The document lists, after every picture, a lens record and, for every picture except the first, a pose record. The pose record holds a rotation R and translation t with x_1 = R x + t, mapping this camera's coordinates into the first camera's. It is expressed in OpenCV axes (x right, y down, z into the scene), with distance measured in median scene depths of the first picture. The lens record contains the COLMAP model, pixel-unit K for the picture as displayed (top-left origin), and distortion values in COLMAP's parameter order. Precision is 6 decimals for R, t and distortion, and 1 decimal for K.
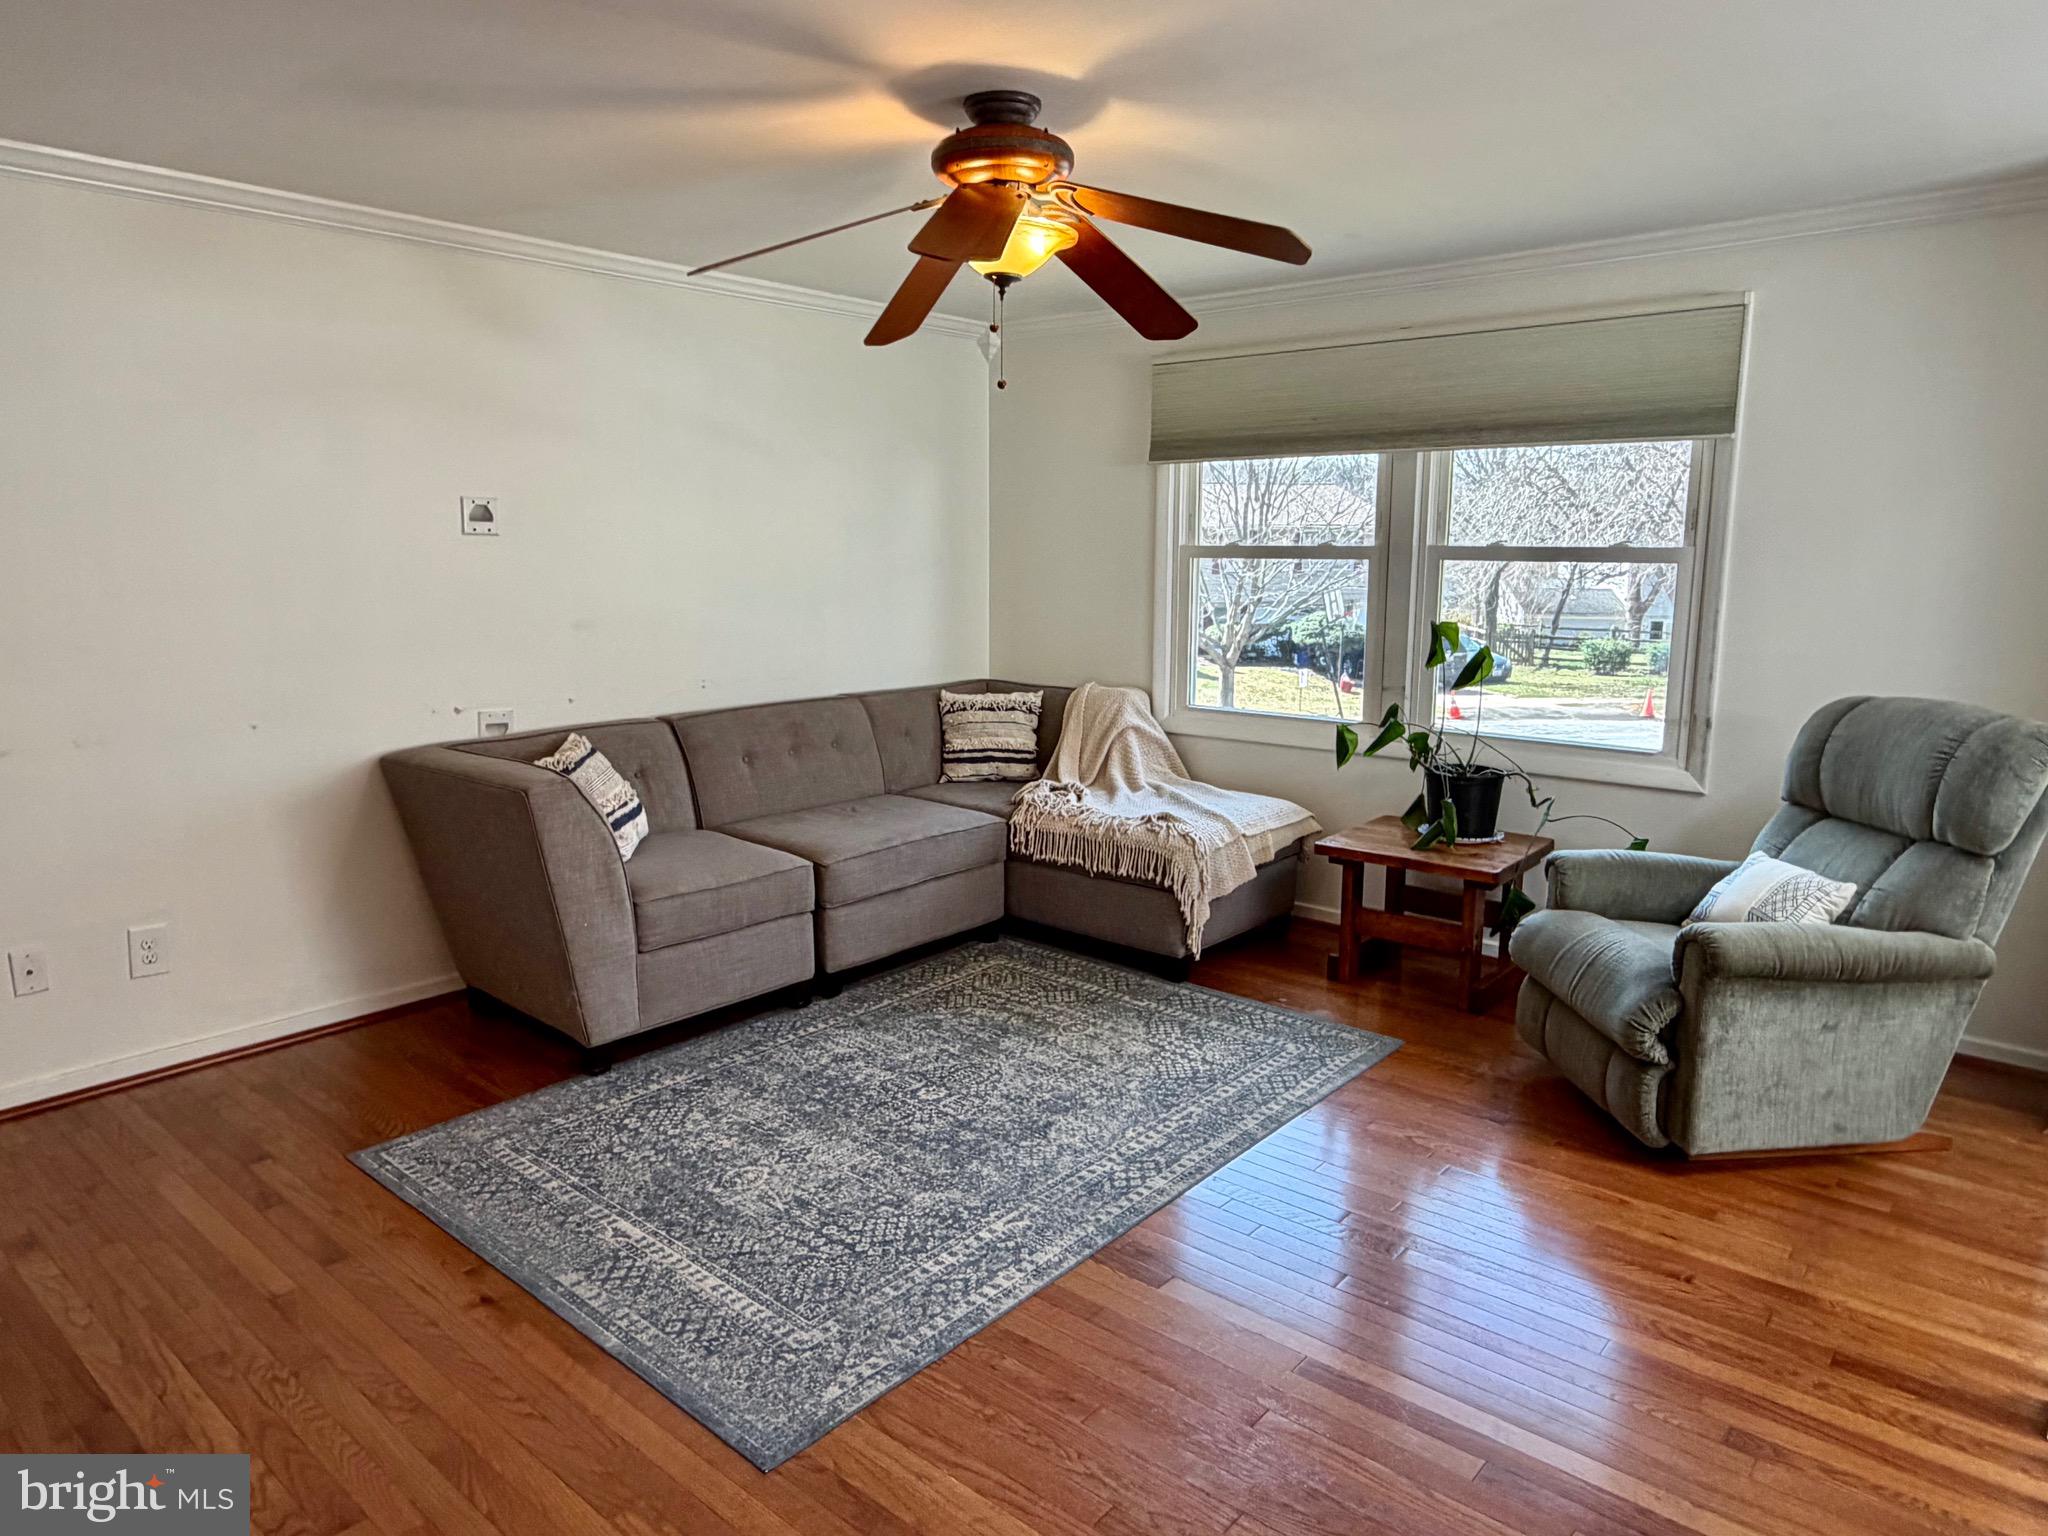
lens RADIAL K [[1300.6, 0, 1016.4], [0, 1300.6, 774.8], [0, 0, 1]] dist [-0.006644, 0.005384]
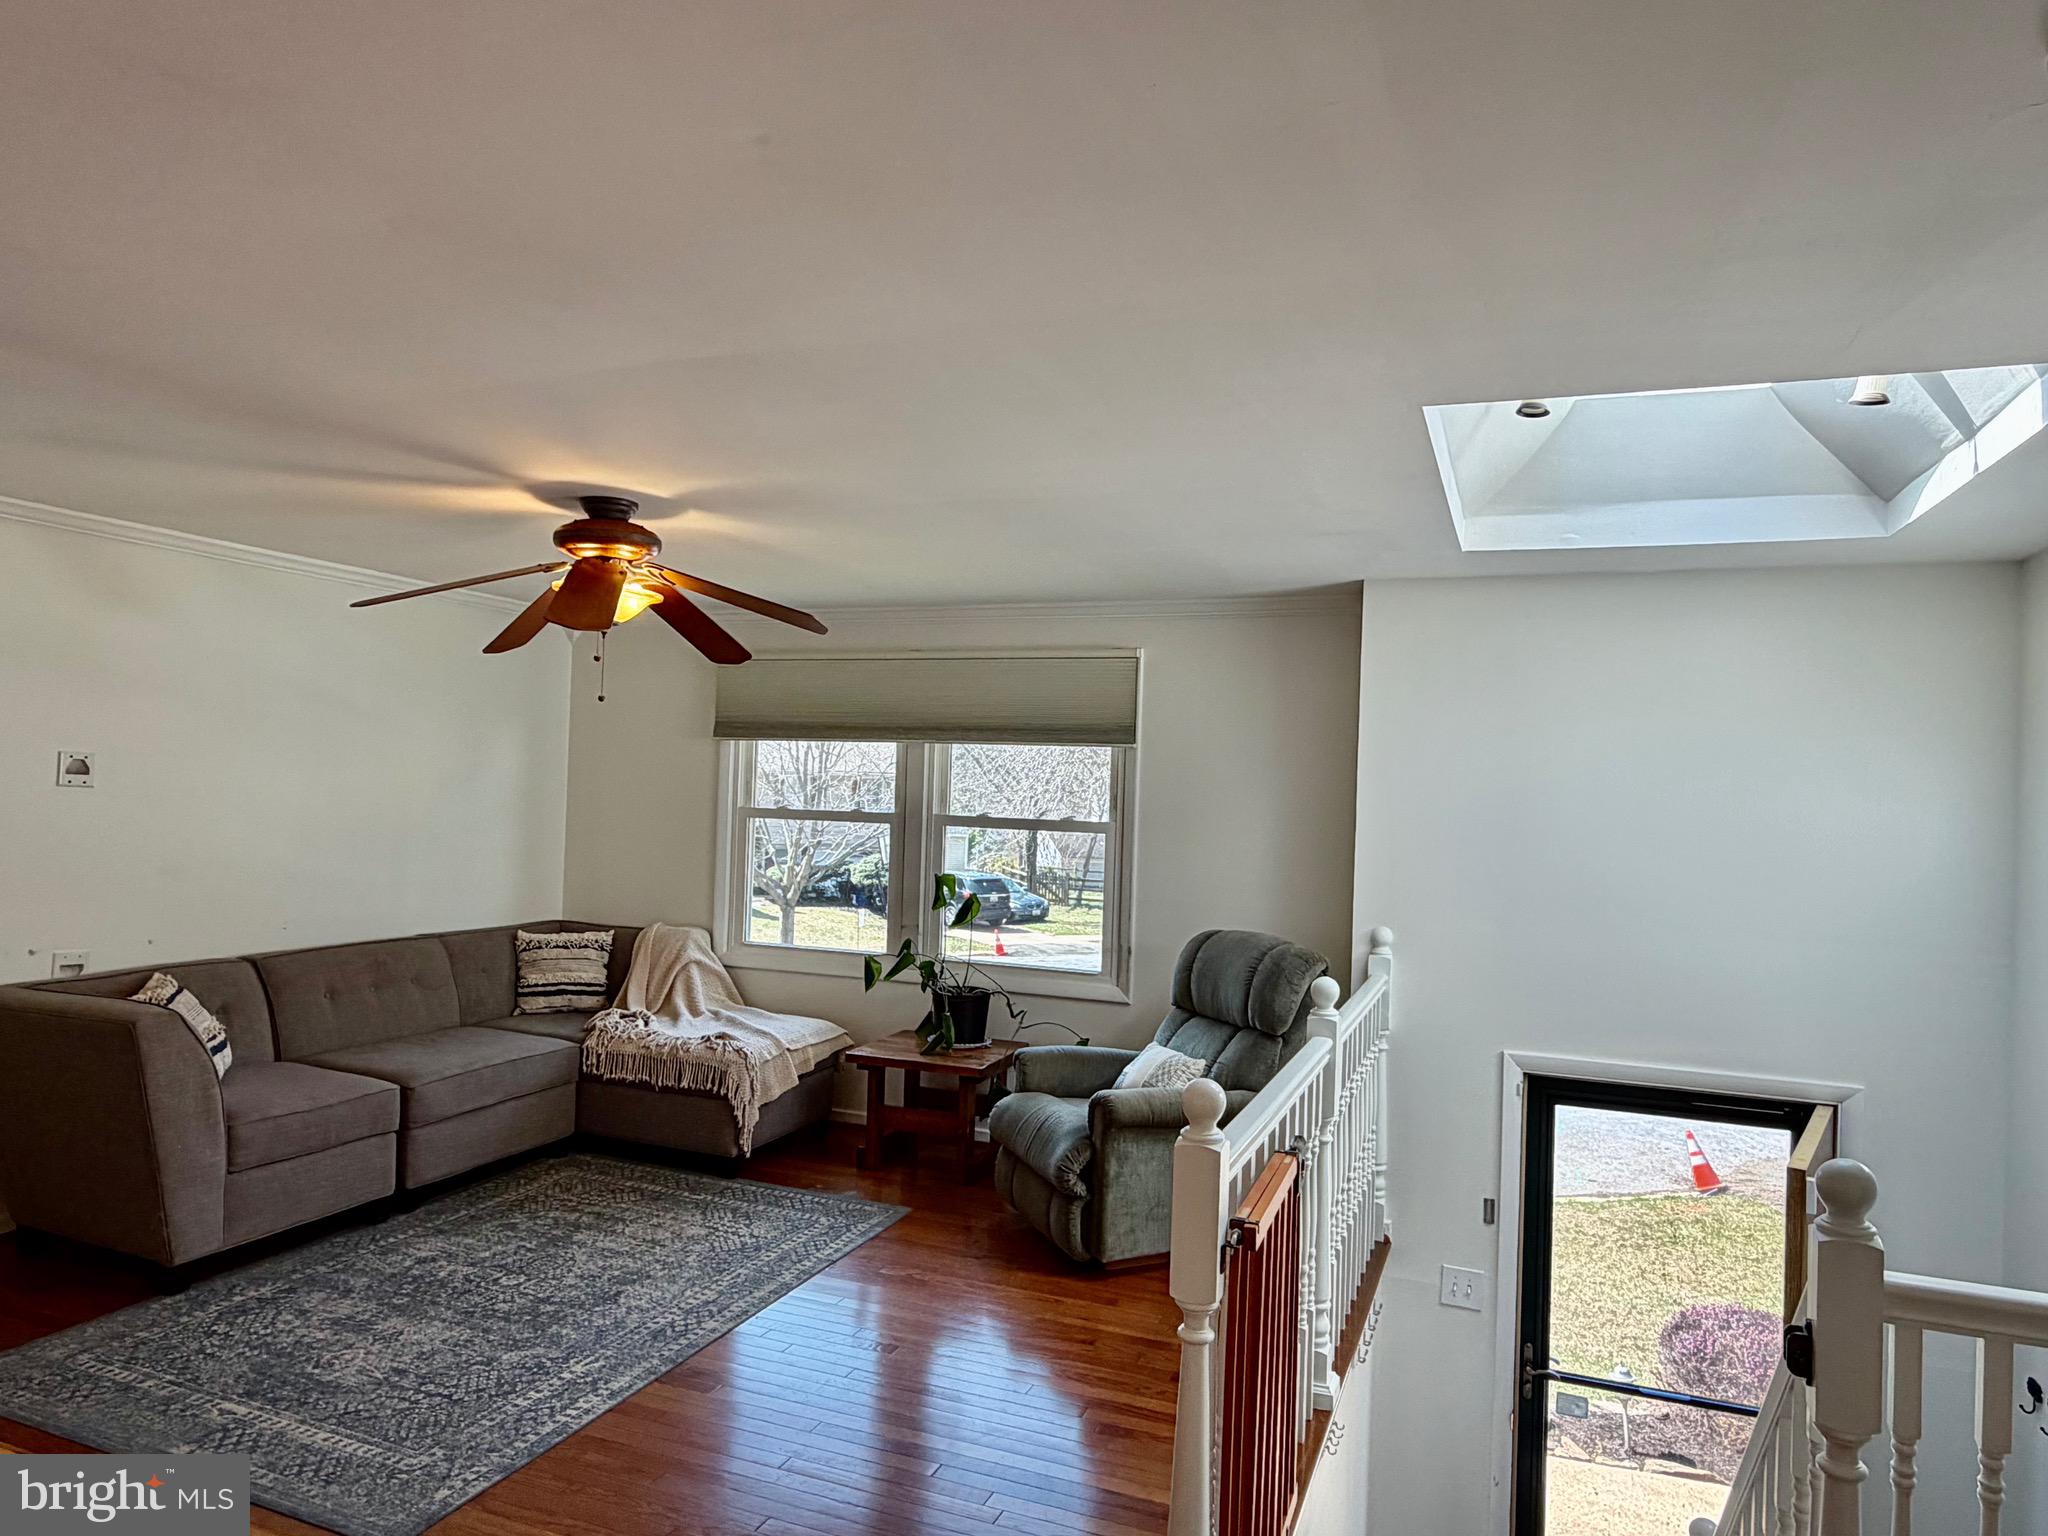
lens RADIAL K [[1300.6, 0, 1024.5], [0, 1300.6, 765.2], [0, 0, 1]] dist [-0.006644, 0.005384]
pose [[0.943522, 0.035749, 0.329377, -0.030764], [0.027404, 0.982334, -0.185118, 0.020448], [-0.330176, 0.183689, 0.925874, -0.292073]]
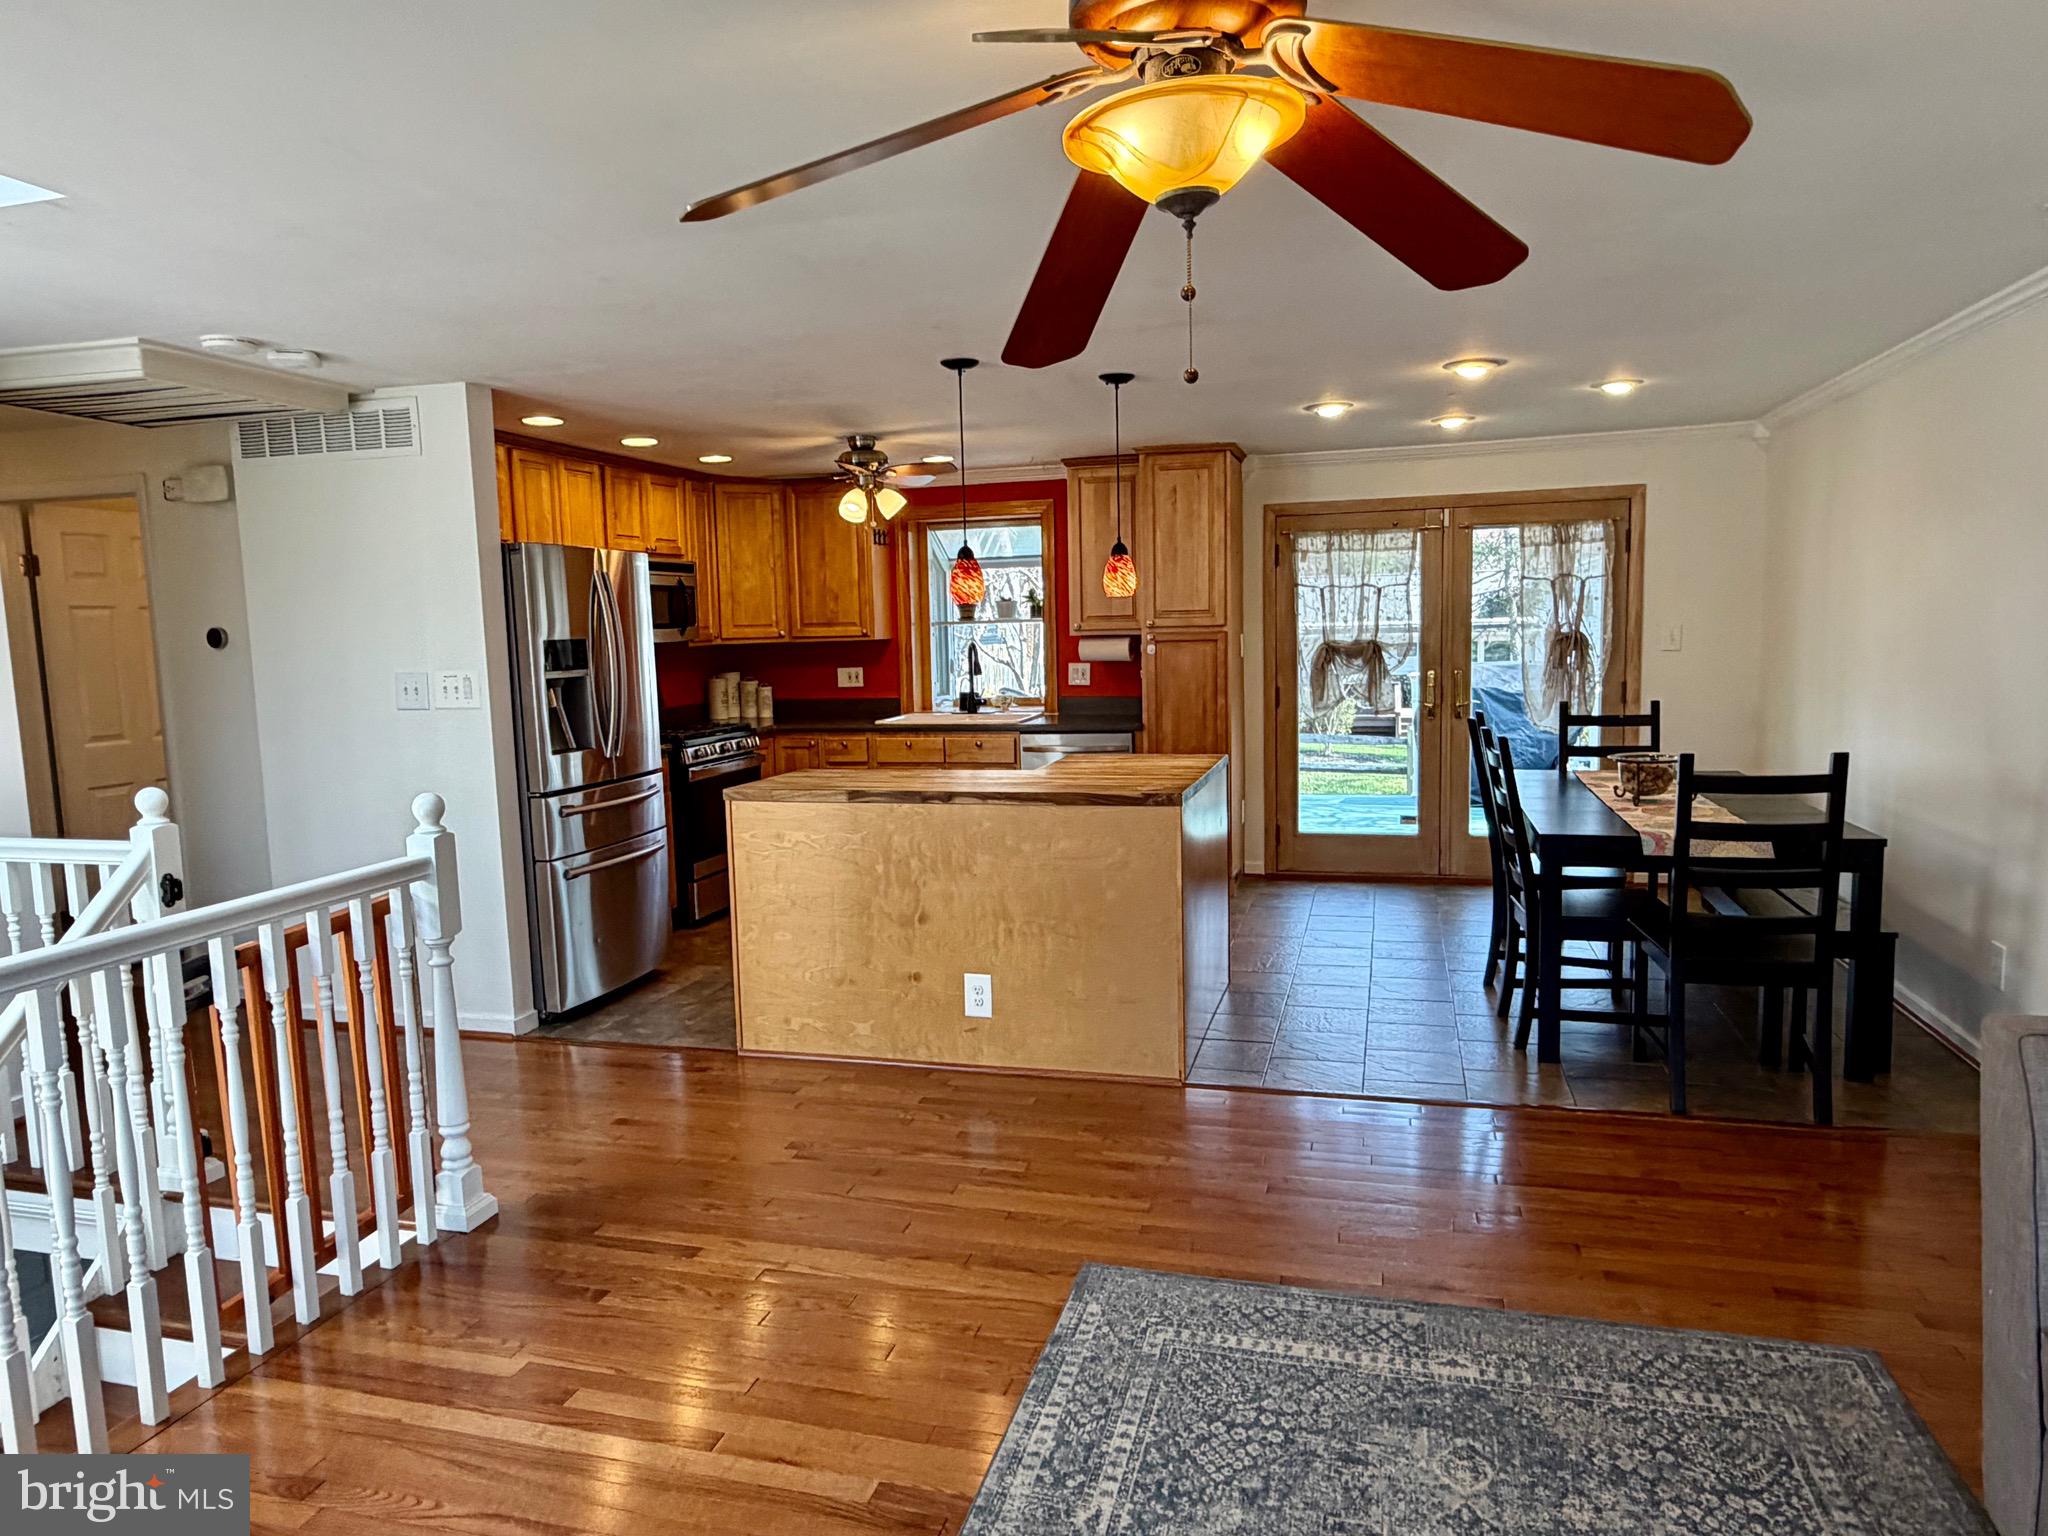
lens RADIAL K [[1300.6, 0, 1018.2], [0, 1300.6, 781.9], [0, 0, 1]] dist [-0.006644, 0.005384]
pose [[-0.906756, 0.071486, -0.415552, 0.251776], [-0.051353, 0.959465, 0.277110, -0.217186], [0.418517, 0.272611, -0.866330, 1.184644]]
